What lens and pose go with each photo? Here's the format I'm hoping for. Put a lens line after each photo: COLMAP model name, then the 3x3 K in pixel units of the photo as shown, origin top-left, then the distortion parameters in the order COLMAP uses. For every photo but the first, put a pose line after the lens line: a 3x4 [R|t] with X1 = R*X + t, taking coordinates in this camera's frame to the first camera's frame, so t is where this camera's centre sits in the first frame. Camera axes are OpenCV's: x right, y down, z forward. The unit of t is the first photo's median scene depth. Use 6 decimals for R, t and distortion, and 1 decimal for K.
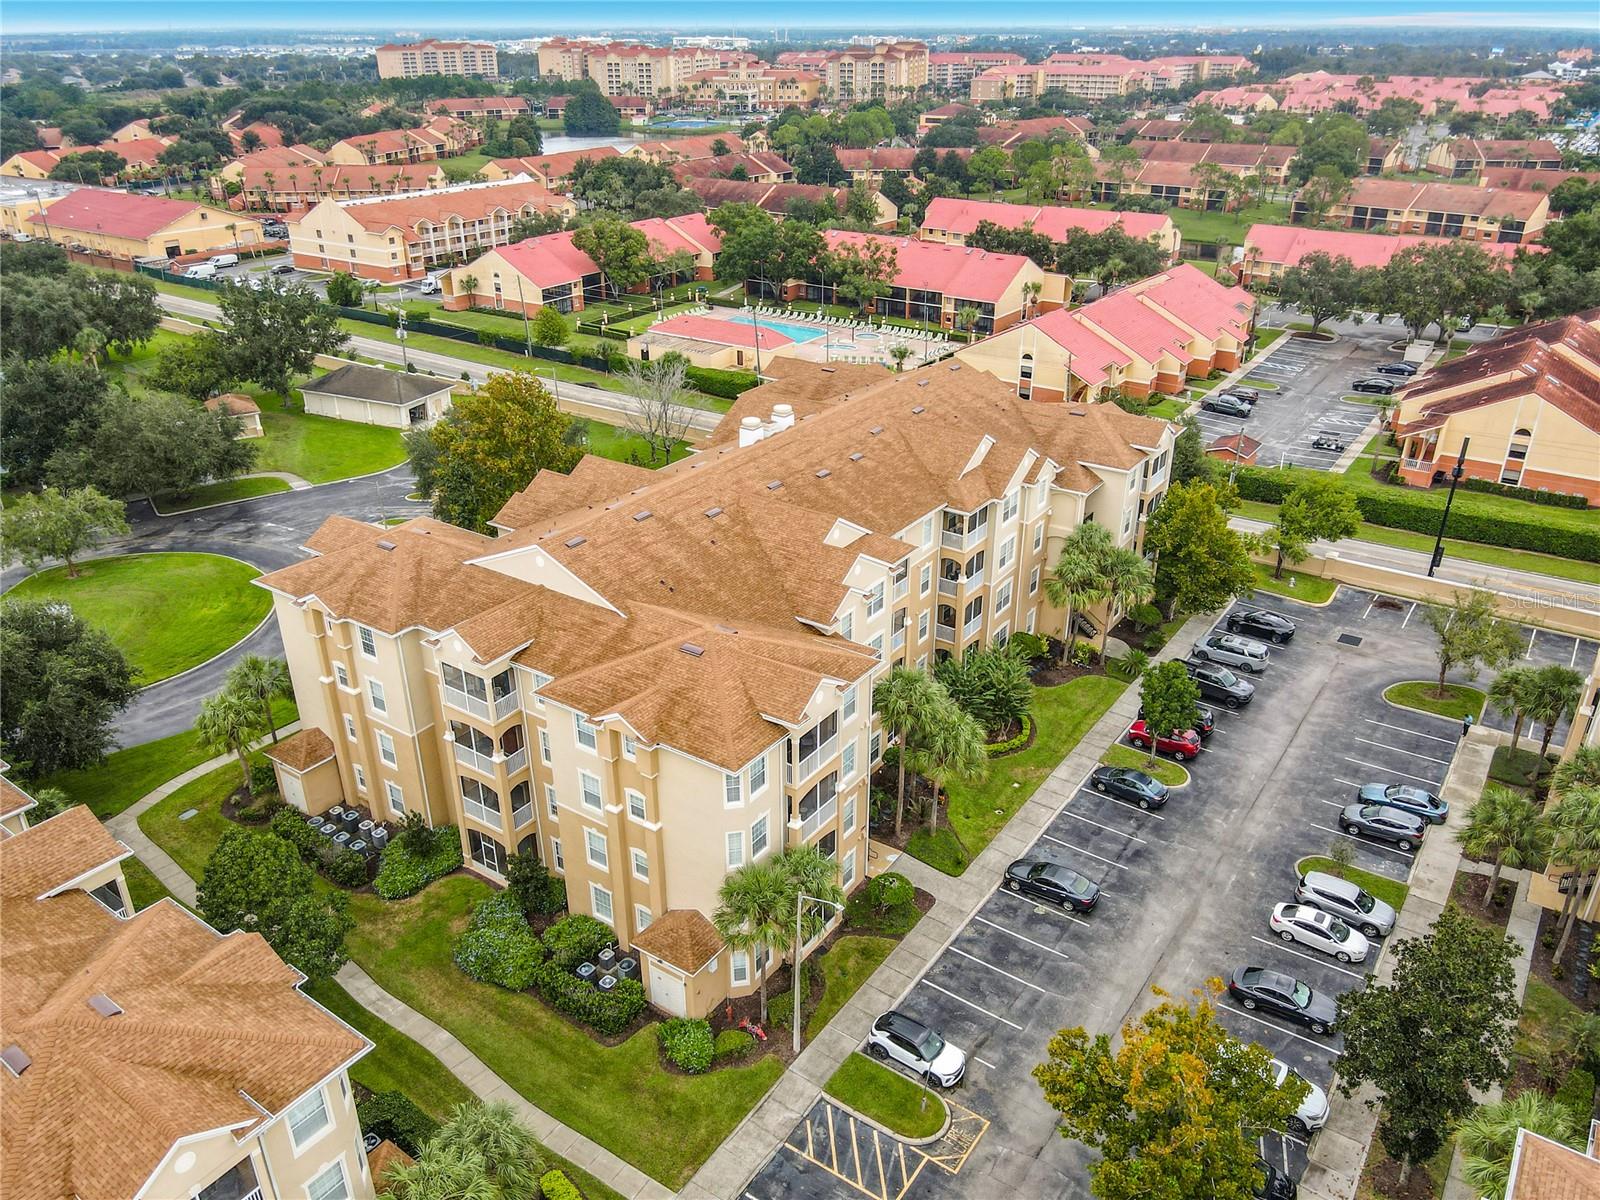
lens RADIAL K [[1205.1, 0, 791.7], [0, 1205.1, 609.0], [0, 0, 1]] dist [-0.017285, 0.026458]
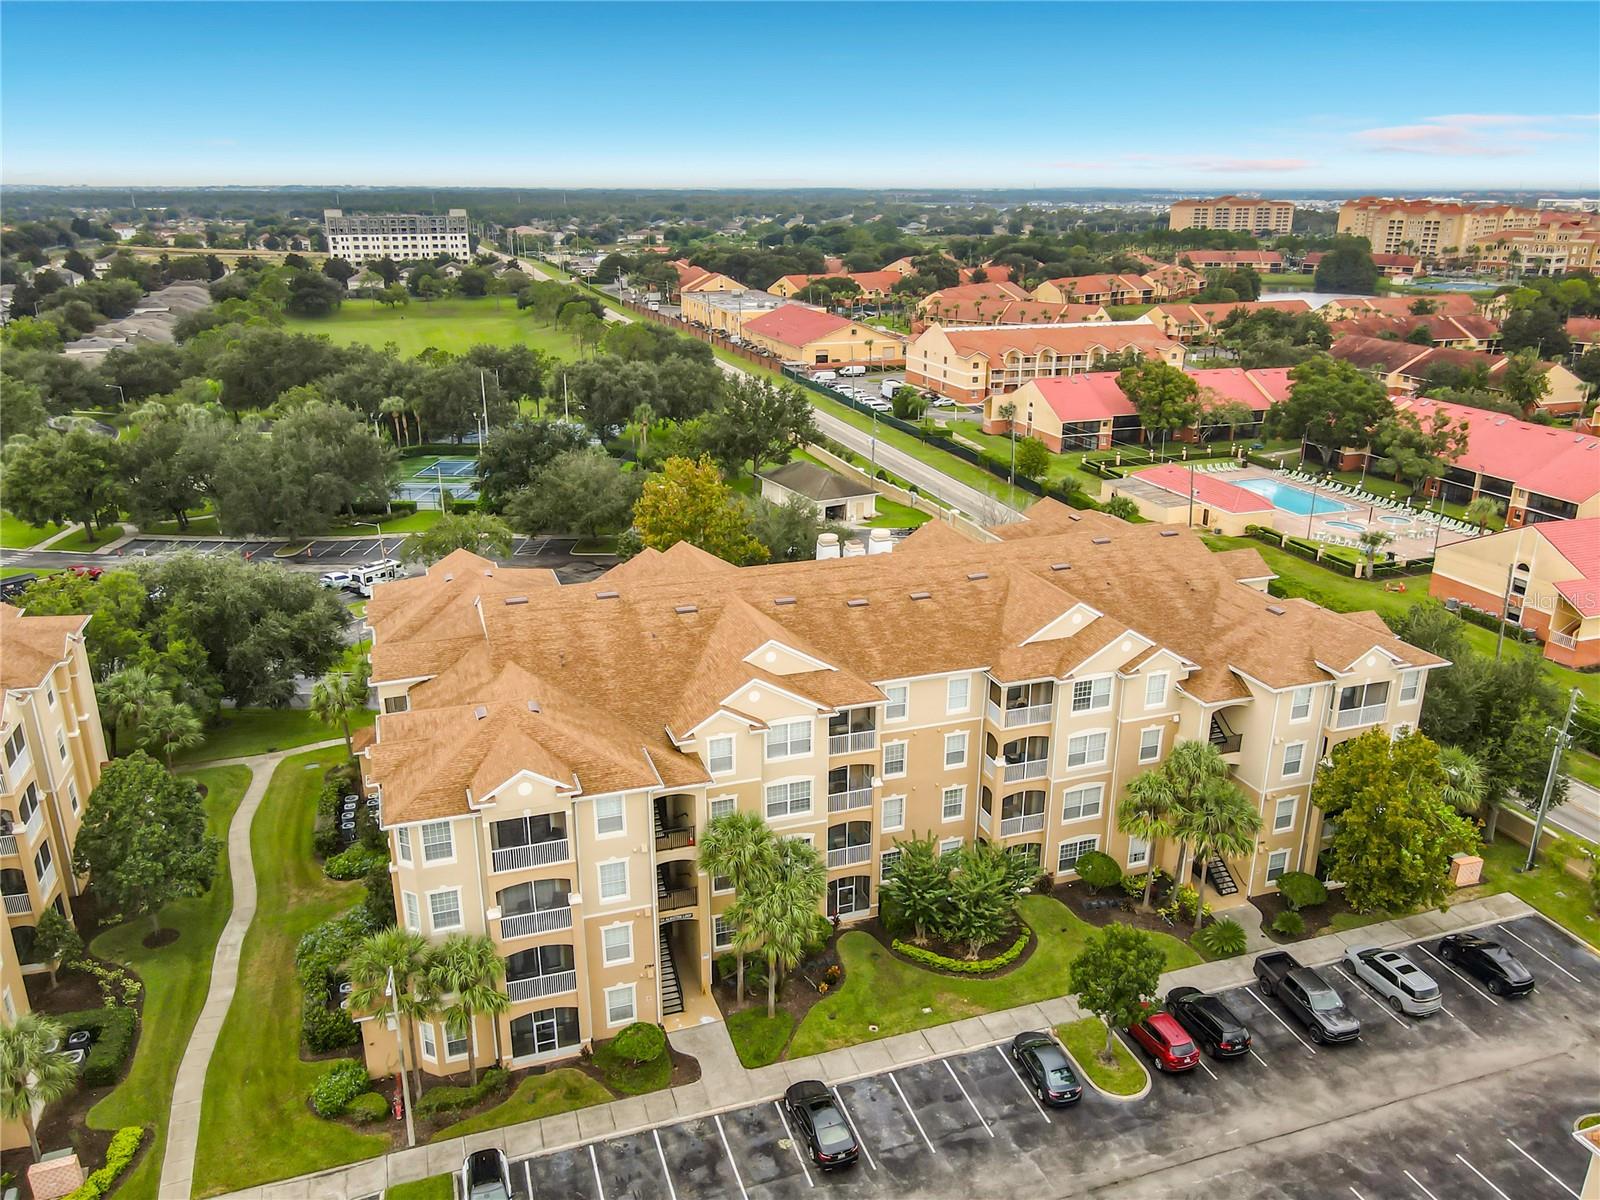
lens RADIAL K [[1205.1, 0, 792.3], [0, 1205.1, 633.8], [0, 0, 1]] dist [-0.017285, 0.026458]
pose [[0.802869, 0.211692, -0.557304, 0.424680], [-0.264400, 0.964302, -0.014613, -0.053819], [0.534316, 0.159083, 0.830180, 0.188625]]
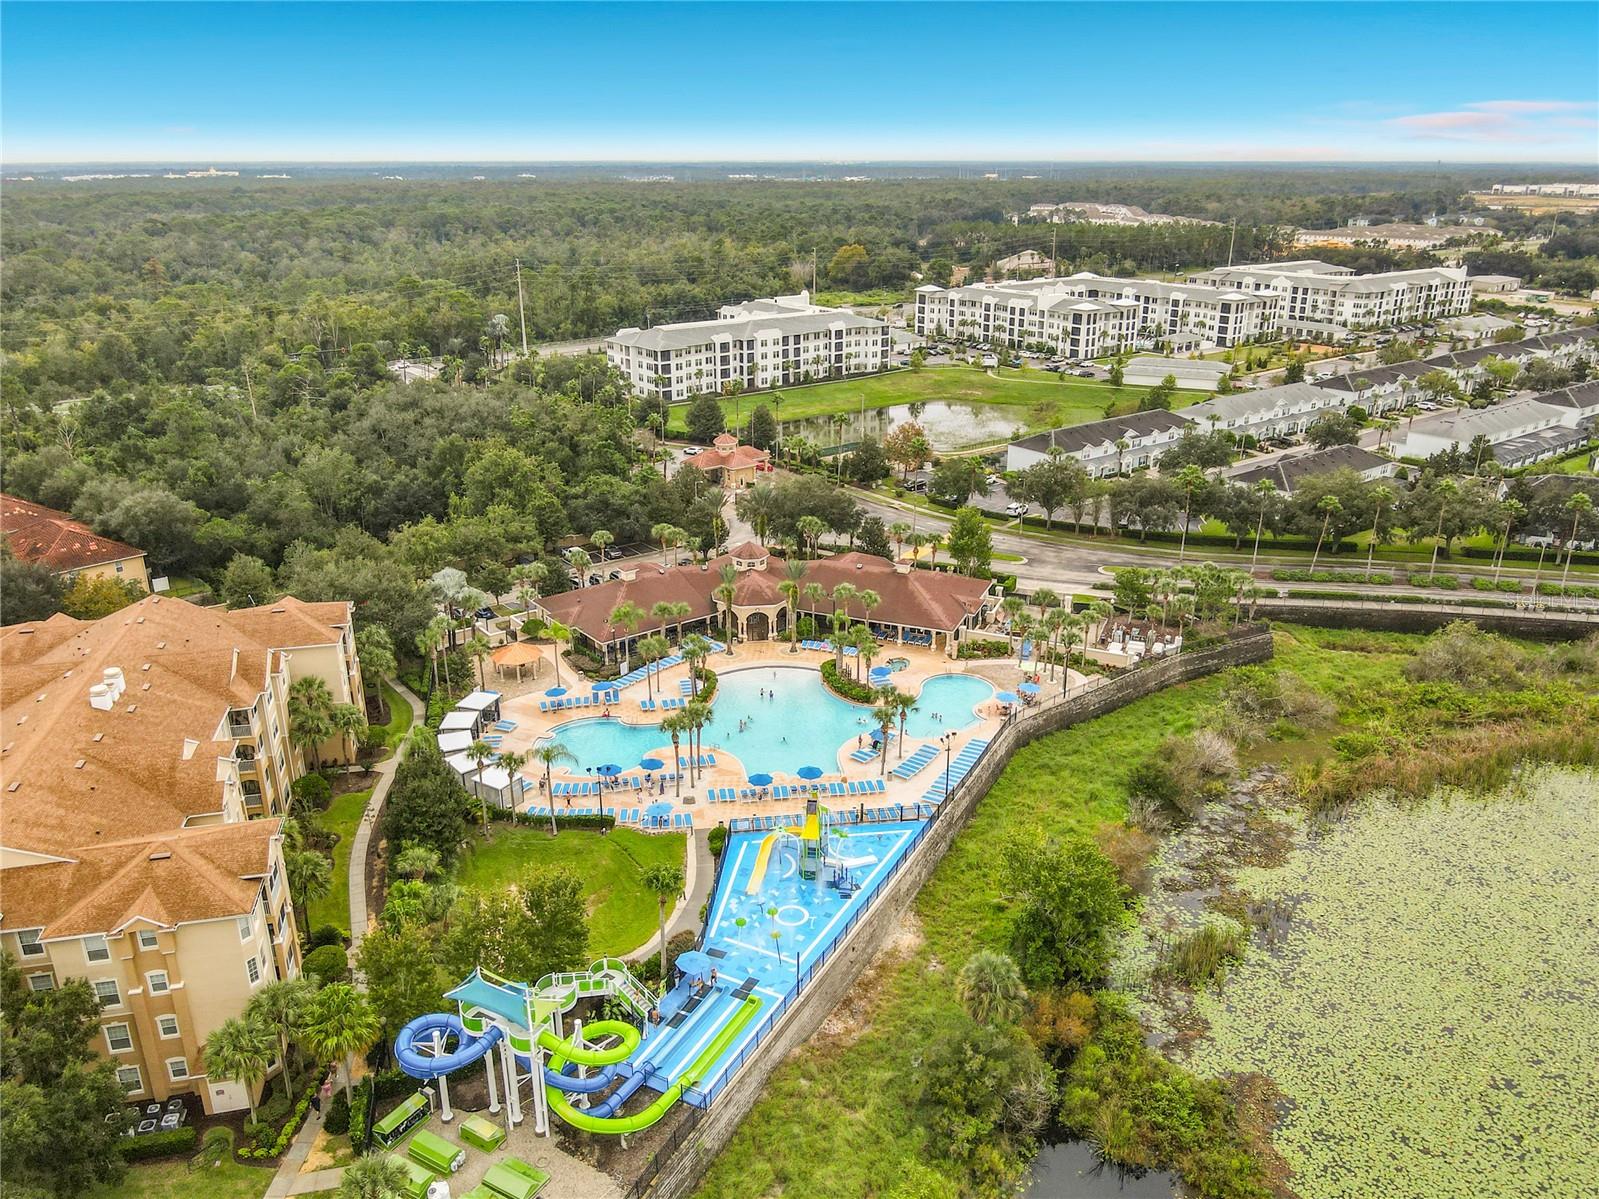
lens RADIAL K [[1204.3, 0, 795.7], [0, 1204.3, 611.0], [0, 0, 1]] dist [-0.017285, 0.026458]
pose [[0.672207, -0.259289, 0.693475, -0.297599], [0.324049, 0.945223, 0.039307, -0.031907], [-0.665680, 0.198297, 0.719408, -0.330790]]
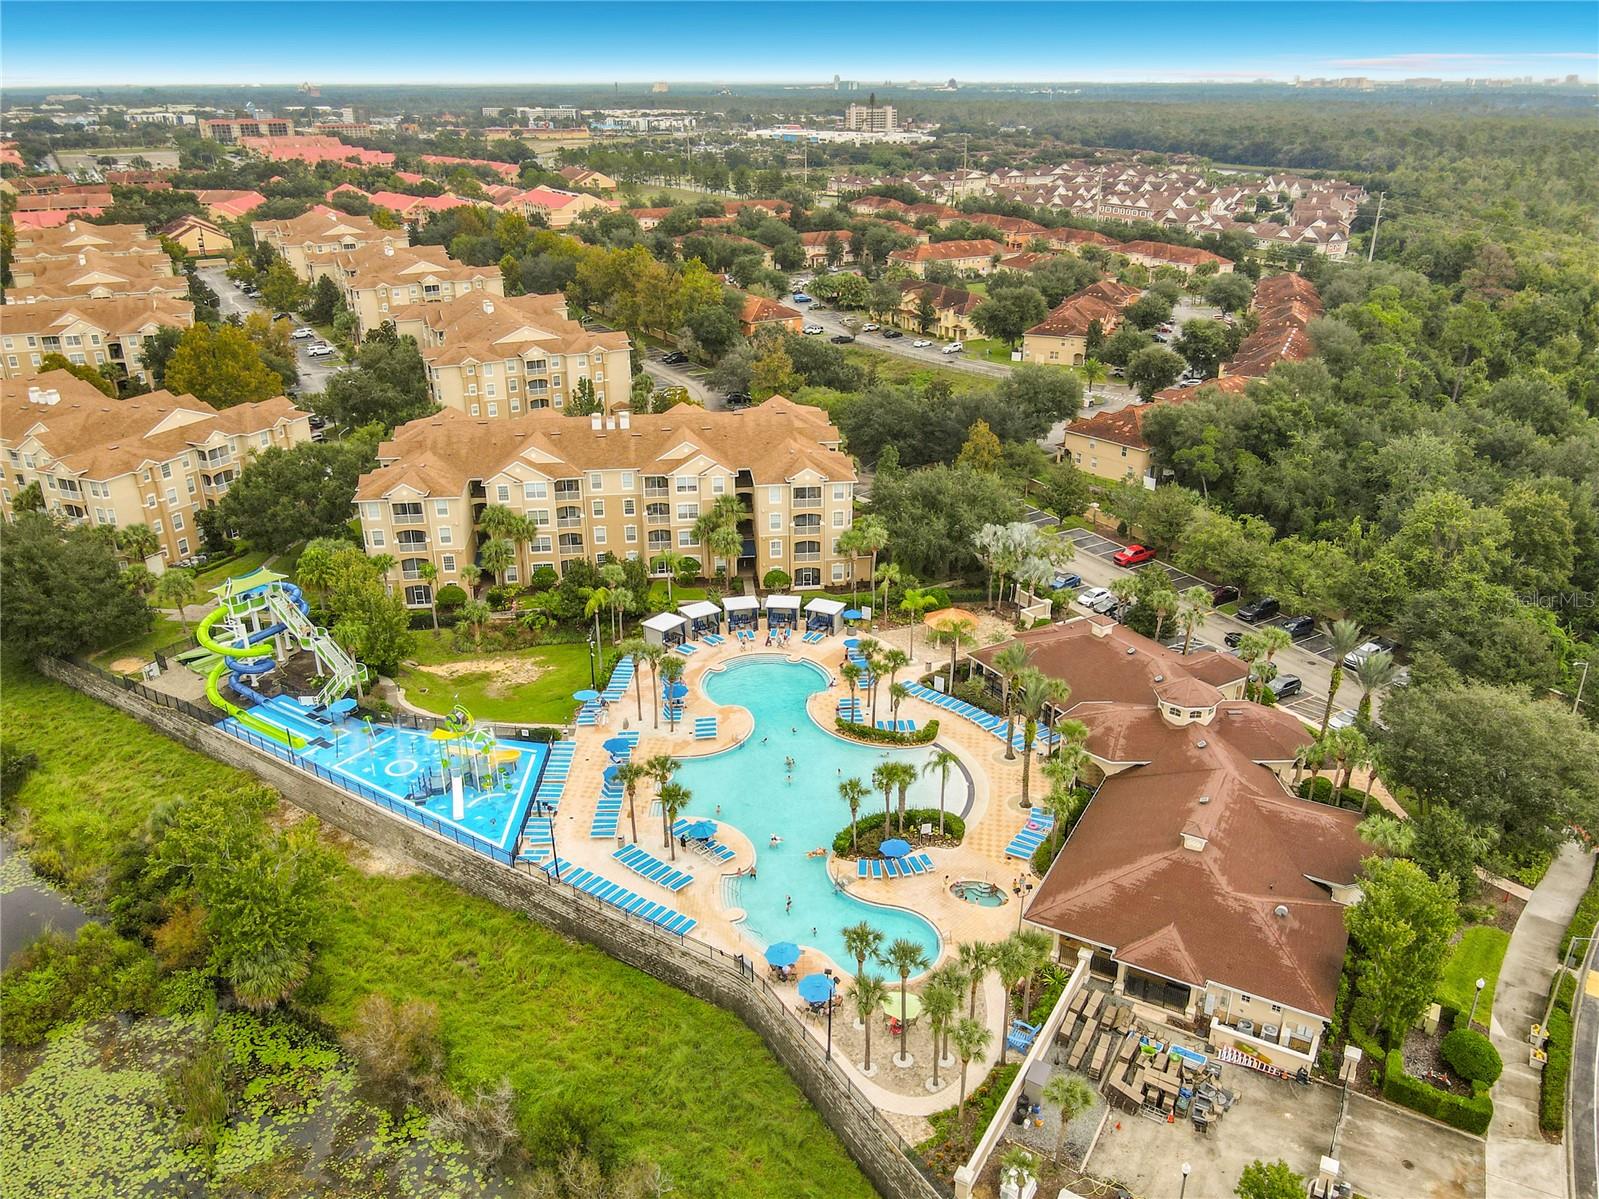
lens RADIAL K [[1204.3, 0, 795.7], [0, 1204.3, 589.1], [0, 0, 1]] dist [-0.017285, 0.026458]
pose [[0.659568, 0.294764, -0.691436, 1.419314], [-0.330671, 0.939888, 0.085250, -0.132063], [0.675001, 0.172410, 0.717390, -0.121177]]
